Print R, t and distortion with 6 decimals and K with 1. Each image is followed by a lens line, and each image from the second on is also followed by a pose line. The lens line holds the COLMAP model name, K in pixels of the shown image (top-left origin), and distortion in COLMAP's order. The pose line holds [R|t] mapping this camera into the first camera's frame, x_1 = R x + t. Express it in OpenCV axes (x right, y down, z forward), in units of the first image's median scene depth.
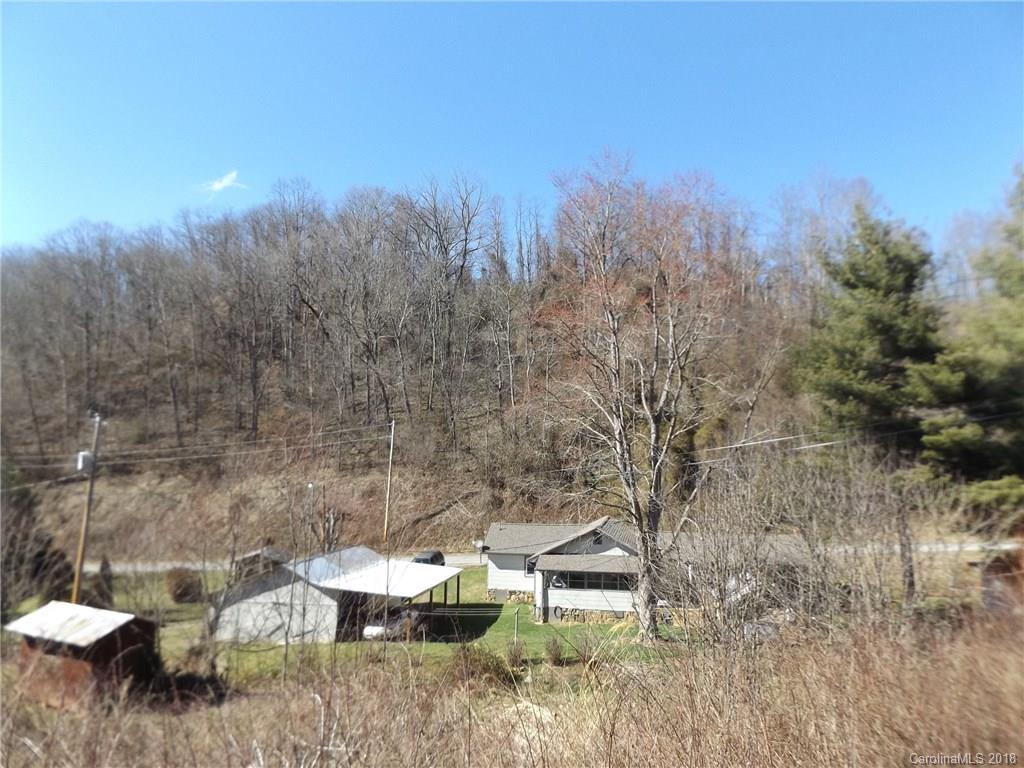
lens RADIAL K [[761.4, 0, 507.4], [0, 761.4, 384.8], [0, 0, 1]] dist [-0.007377, -0.001197]
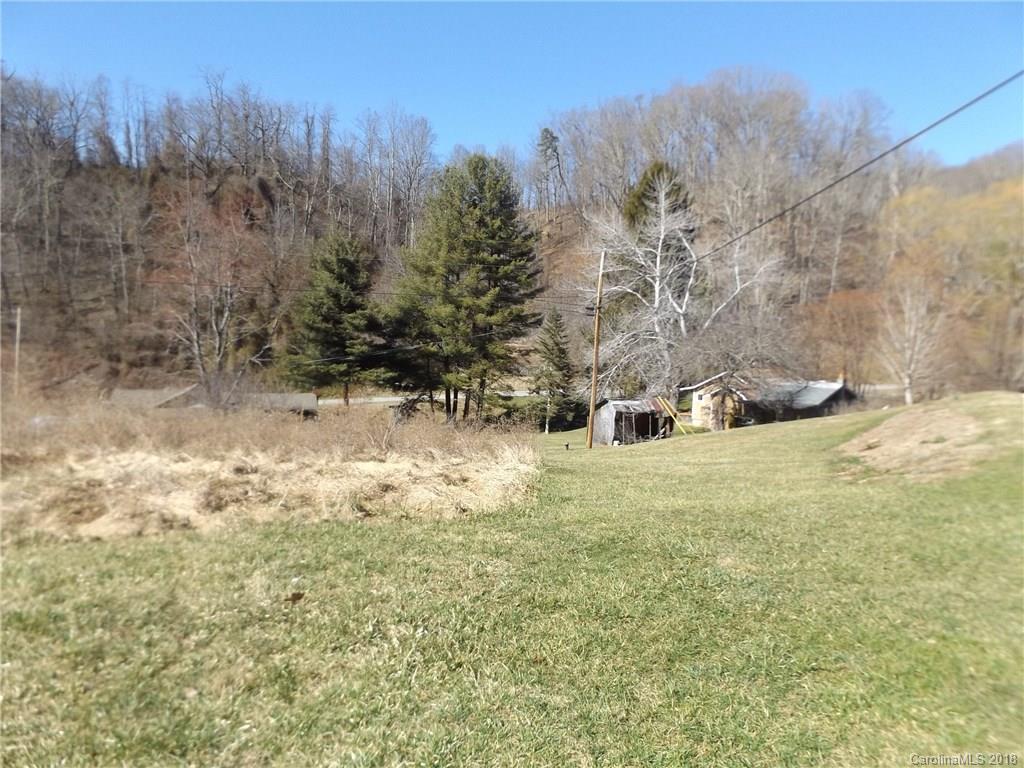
lens RADIAL K [[756.5, 0, 516.8], [0, 756.5, 386.3], [0, 0, 1]] dist [-0.015839, 0.003996]
pose [[0.880935, -0.020376, 0.472799, -0.016882], [-0.071000, 0.982074, 0.174613, -0.098242], [-0.467882, -0.187391, 0.863696, -0.454042]]
